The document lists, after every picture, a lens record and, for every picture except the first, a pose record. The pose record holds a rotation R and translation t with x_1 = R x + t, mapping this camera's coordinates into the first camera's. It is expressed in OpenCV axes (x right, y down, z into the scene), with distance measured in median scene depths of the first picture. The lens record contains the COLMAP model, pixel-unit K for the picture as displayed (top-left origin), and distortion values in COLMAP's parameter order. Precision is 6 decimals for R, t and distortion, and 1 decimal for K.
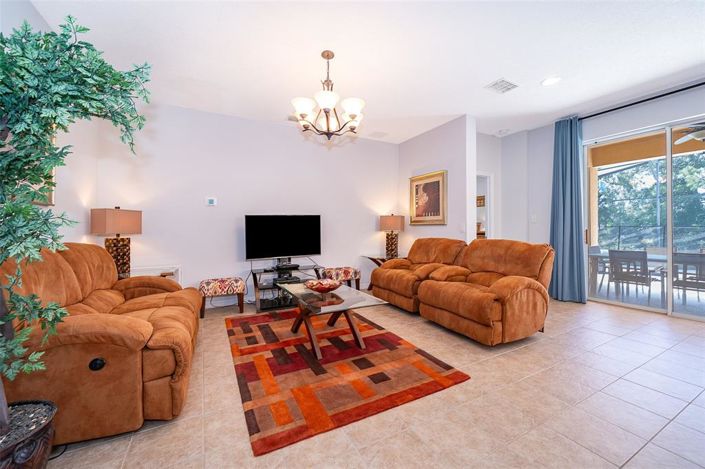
lens RADIAL K [[280.9, 0, 348.8], [0, 280.9, 233.9], [0, 0, 1]] dist [0.001090, 0.000242]
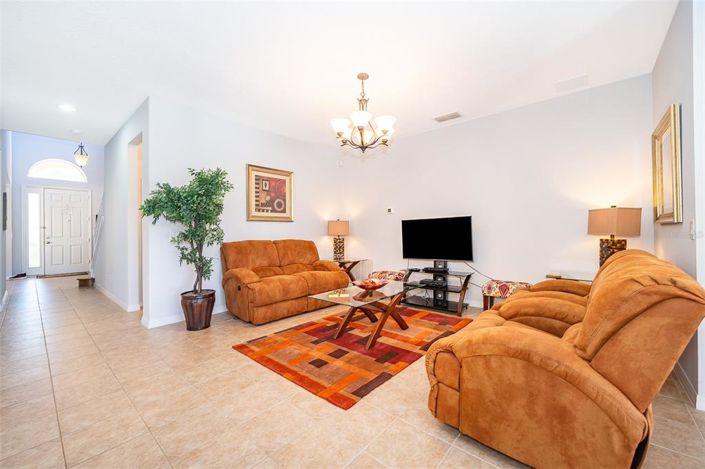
lens RADIAL K [[280.9, 0, 348.8], [0, 280.9, 233.9], [0, 0, 1]] dist [0.001090, 0.000242]
pose [[0.360118, 0.006564, -0.932884, 0.962721], [-0.010683, 0.999939, 0.002912, -0.015946], [0.932846, 0.008918, 0.360166, 0.550541]]
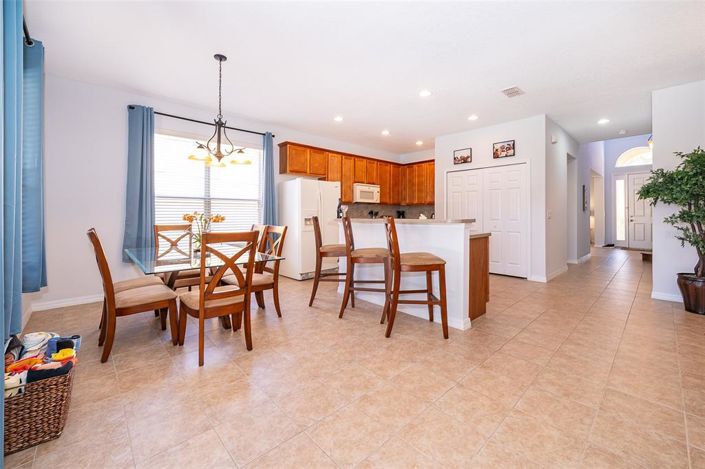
lens RADIAL K [[286.5, 0, 350.0], [0, 286.5, 214.4], [0, 0, 1]] dist [-0.001250, -0.000169]
pose [[-0.966235, 0.012582, -0.257354, 1.322050], [0.009281, 0.999858, 0.014036, -0.038163], [0.257495, 0.011174, -0.966215, 1.181711]]
